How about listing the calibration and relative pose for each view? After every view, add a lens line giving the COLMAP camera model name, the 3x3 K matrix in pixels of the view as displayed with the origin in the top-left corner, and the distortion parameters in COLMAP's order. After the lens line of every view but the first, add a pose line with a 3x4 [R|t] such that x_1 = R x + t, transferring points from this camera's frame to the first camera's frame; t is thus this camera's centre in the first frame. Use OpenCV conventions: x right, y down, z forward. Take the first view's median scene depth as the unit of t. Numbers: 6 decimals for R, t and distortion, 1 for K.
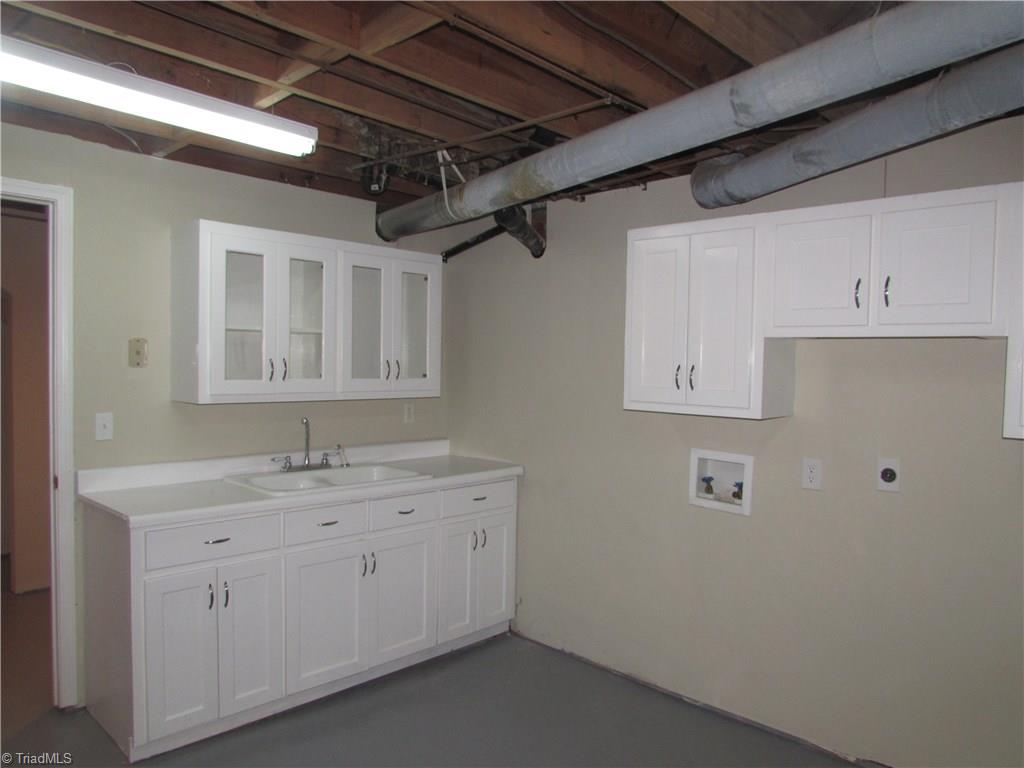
lens RADIAL K [[733.2, 0, 510.7], [0, 733.2, 405.0], [0, 0, 1]] dist [0.002812, 0.001946]
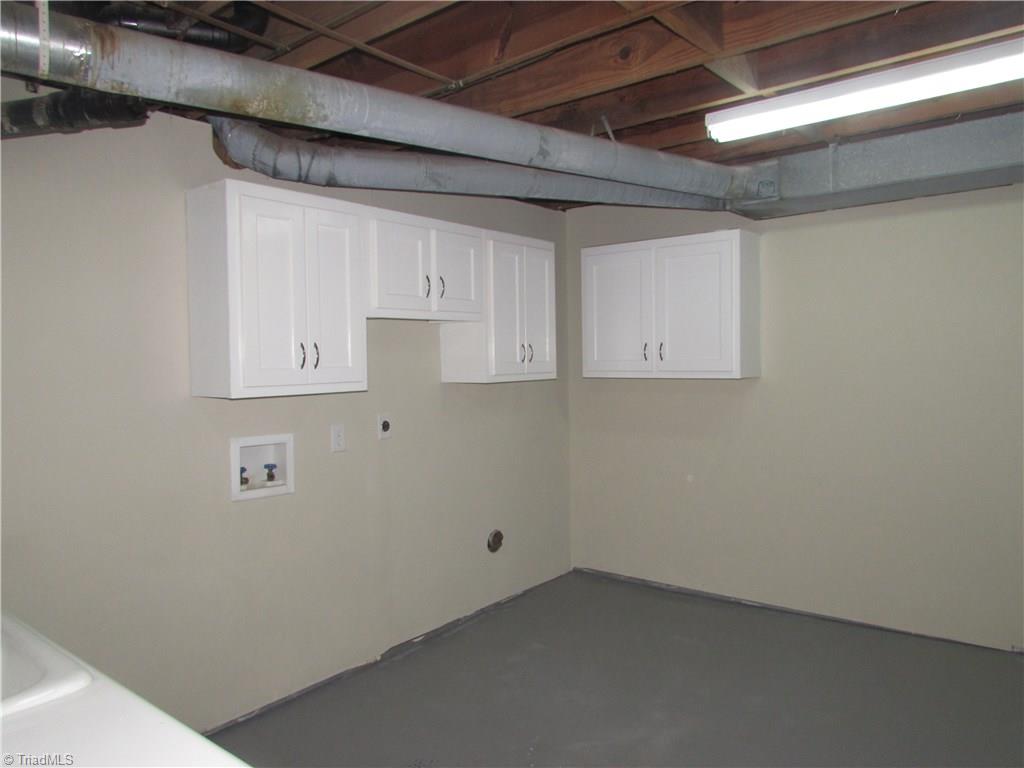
lens RADIAL K [[724.3, 0, 512.0], [0, 724.3, 384.0], [0, 0, 1]] dist [-0.037327, 0.002379]
pose [[-0.079771, -0.070719, 0.994301, -0.757359], [0.053890, 0.995715, 0.075144, -0.061755], [-0.995355, 0.059577, -0.075618, 0.870230]]
